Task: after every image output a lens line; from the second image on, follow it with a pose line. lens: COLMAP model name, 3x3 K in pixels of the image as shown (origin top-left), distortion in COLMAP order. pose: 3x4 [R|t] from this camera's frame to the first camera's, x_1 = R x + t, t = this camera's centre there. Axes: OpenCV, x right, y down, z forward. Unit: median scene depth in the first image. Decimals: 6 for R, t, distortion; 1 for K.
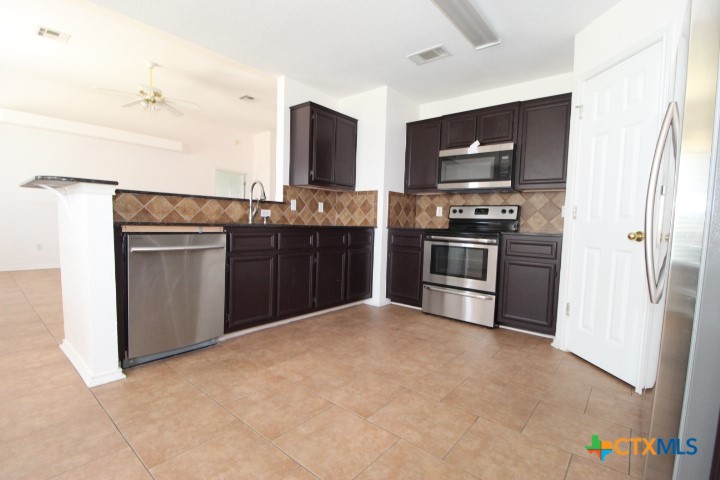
lens RADIAL K [[335.1, 0, 362.3], [0, 335.1, 242.4], [0, 0, 1]] dist [-0.004687, -0.006712]
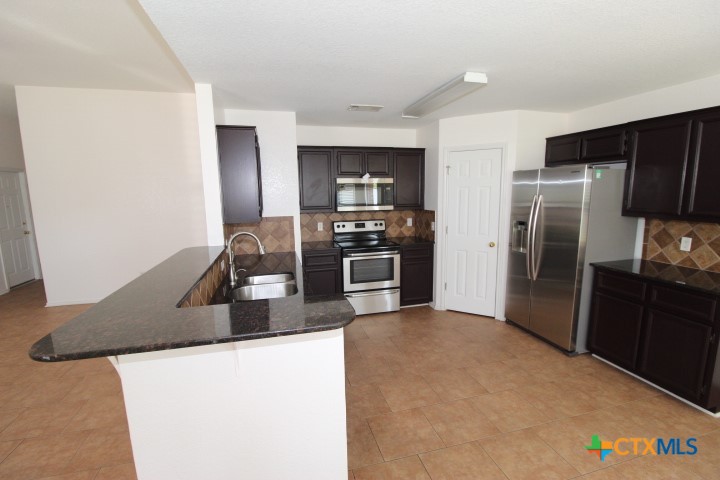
lens RADIAL K [[335.1, 0, 360.3], [0, 335.1, 241.9], [0, 0, 1]] dist [-0.004687, -0.006712]
pose [[0.576789, -0.163656, 0.800332, -0.807817], [0.086326, 0.986452, 0.139501, -0.249652], [-0.812319, -0.011373, 0.583102, 0.305681]]
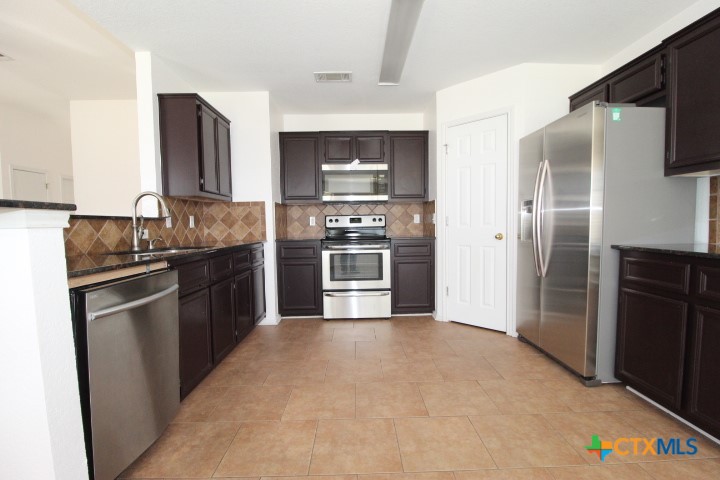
lens RADIAL K [[335.1, 0, 362.5], [0, 335.1, 242.8], [0, 0, 1]] dist [-0.004687, -0.006712]
pose [[0.755153, -0.080081, 0.650639, -0.449128], [0.081511, 0.996279, 0.028018, -0.055229], [-0.650461, 0.031877, 0.758870, 0.145183]]
